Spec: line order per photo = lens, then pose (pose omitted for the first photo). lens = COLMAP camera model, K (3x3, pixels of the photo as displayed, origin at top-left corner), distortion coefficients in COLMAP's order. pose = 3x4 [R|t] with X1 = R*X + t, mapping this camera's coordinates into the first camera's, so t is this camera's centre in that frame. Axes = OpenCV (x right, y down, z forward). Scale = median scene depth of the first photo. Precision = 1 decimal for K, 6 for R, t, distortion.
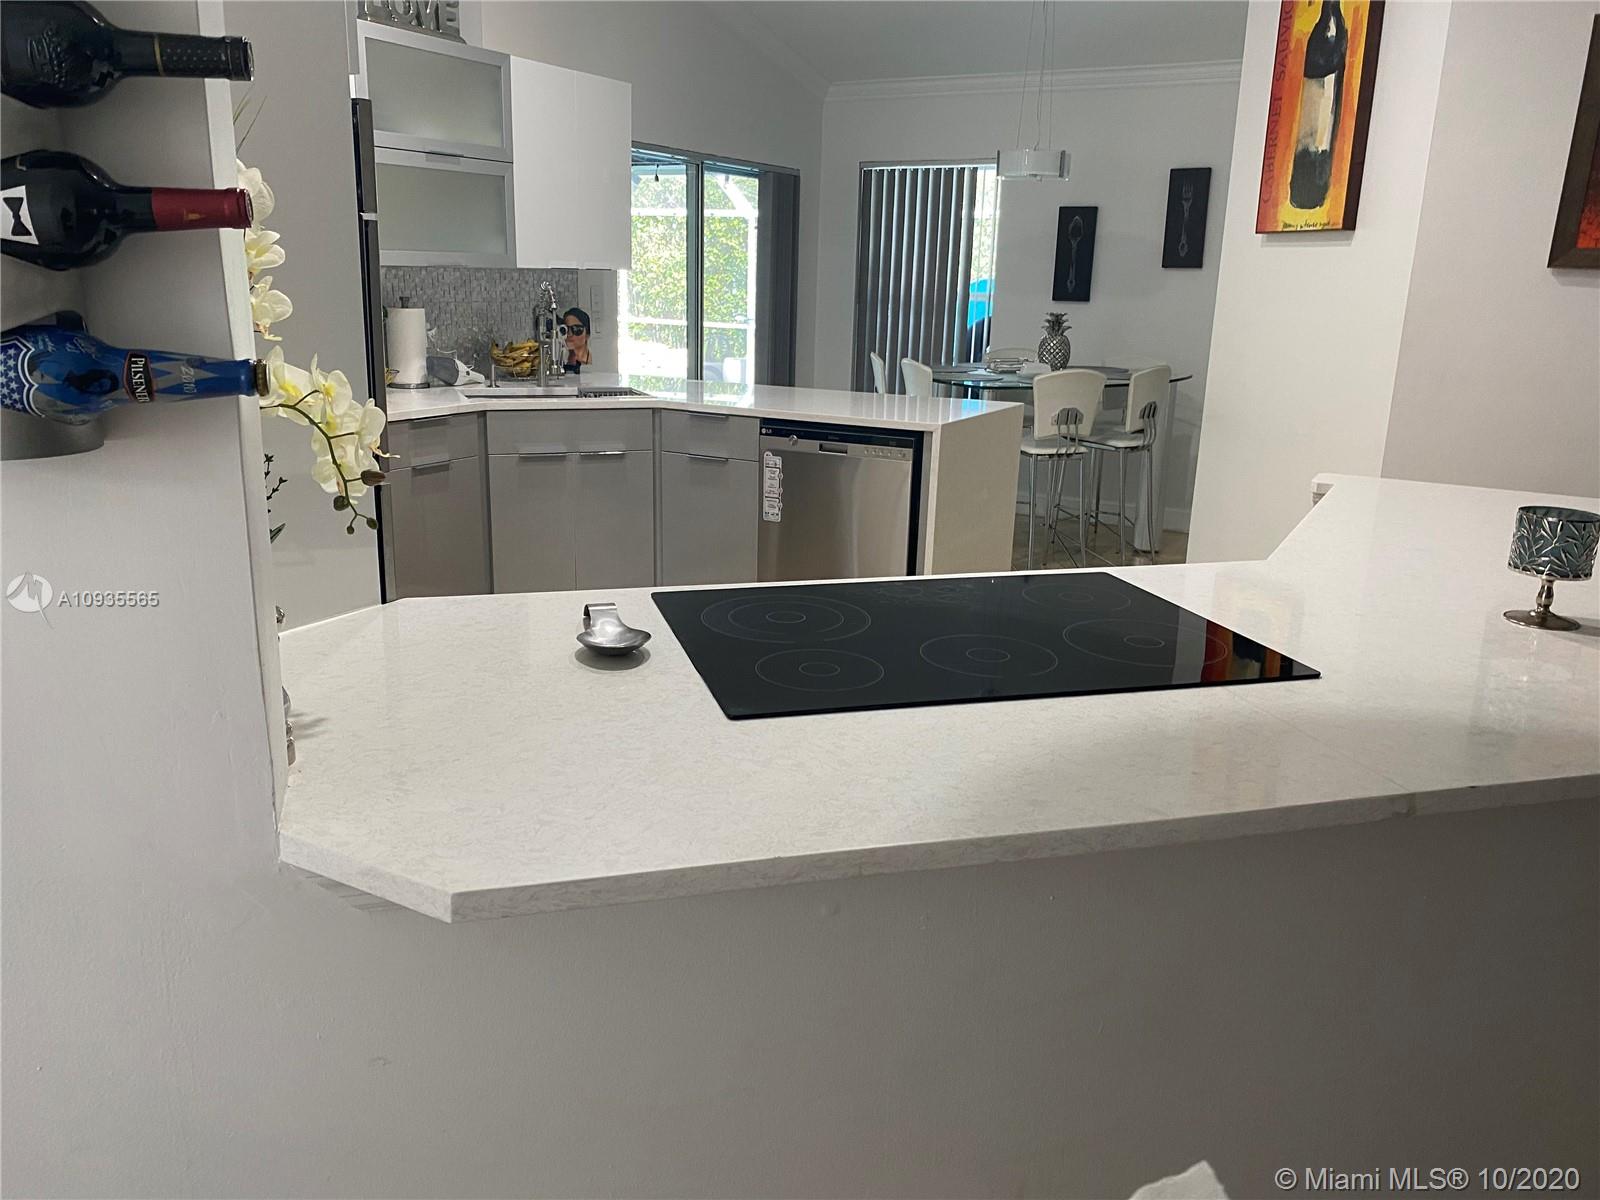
lens RADIAL K [[1219.7, 0, 803.5], [0, 1219.7, 596.4], [0, 0, 1]] dist [0.024123, -0.028074]
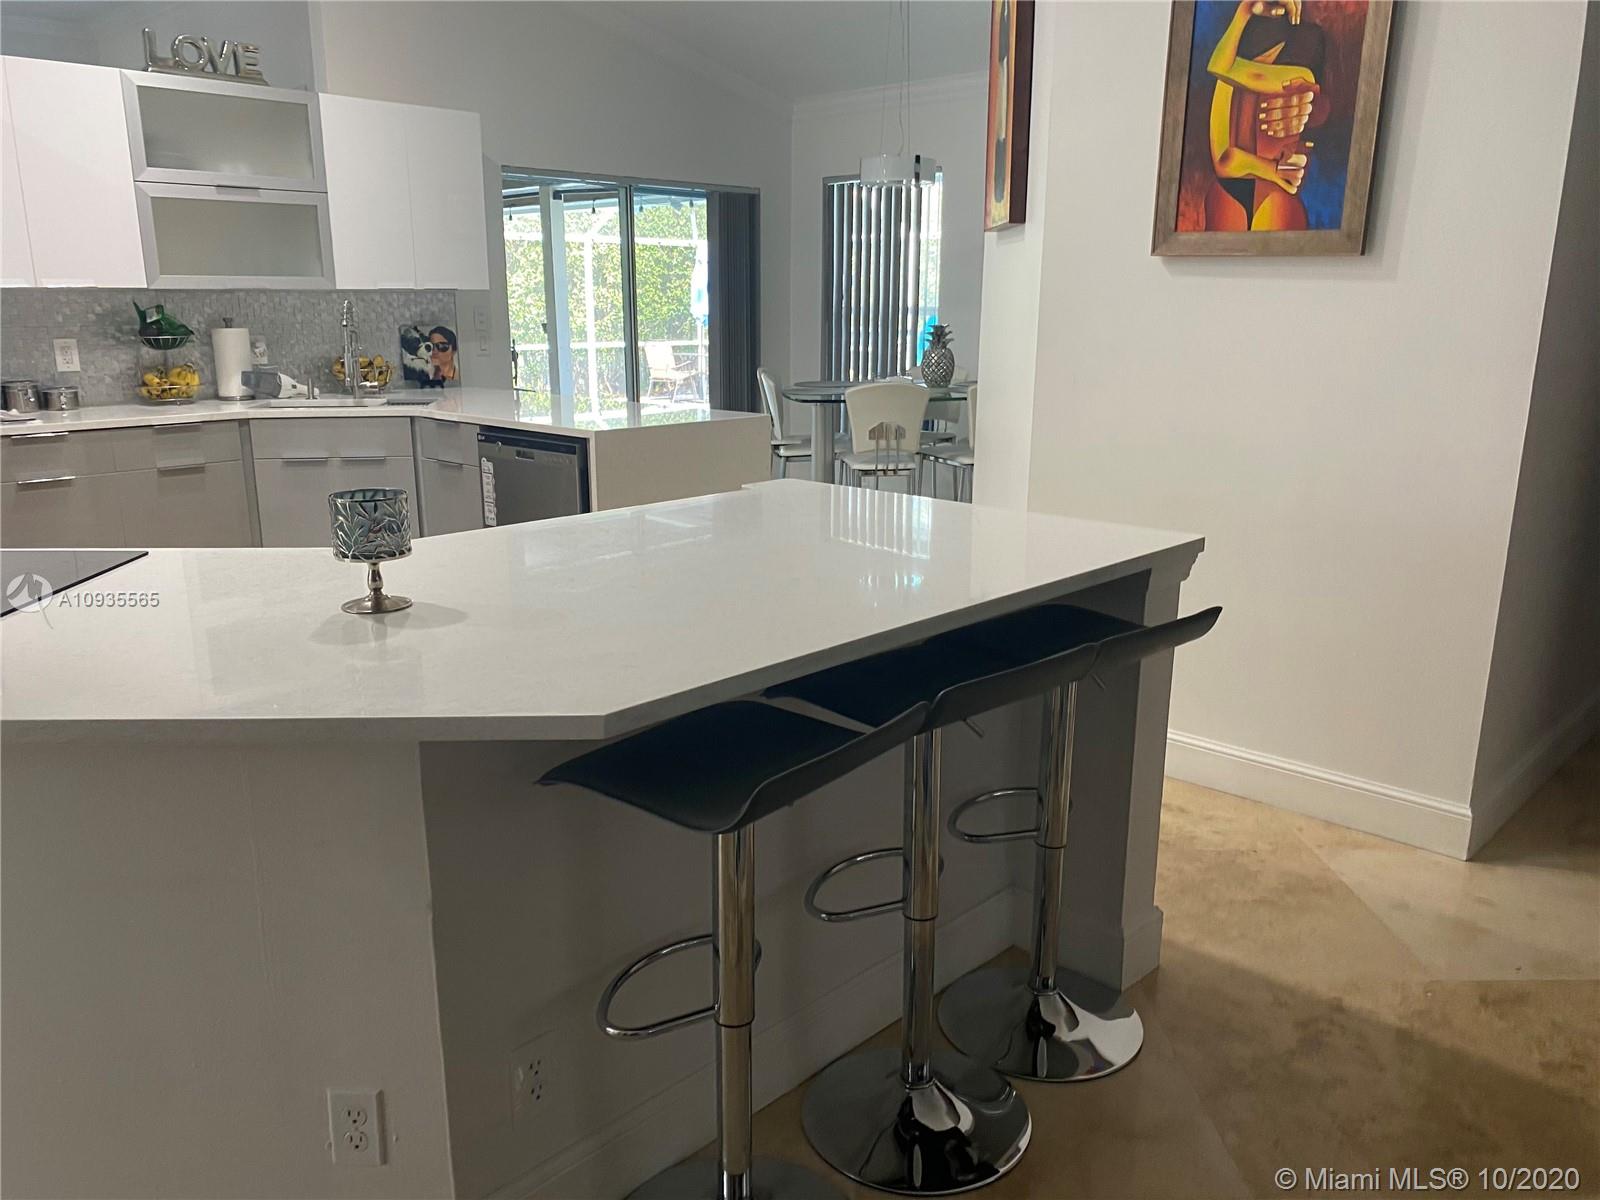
lens RADIAL K [[1219.7, 0, 798.3], [0, 1219.7, 634.5], [0, 0, 1]] dist [0.024123, -0.028074]
pose [[0.966294, 0.045770, -0.253341, 0.452043], [-0.044336, 0.998952, 0.011367, 0.007654], [0.253595, 0.000248, 0.967310, 0.050401]]
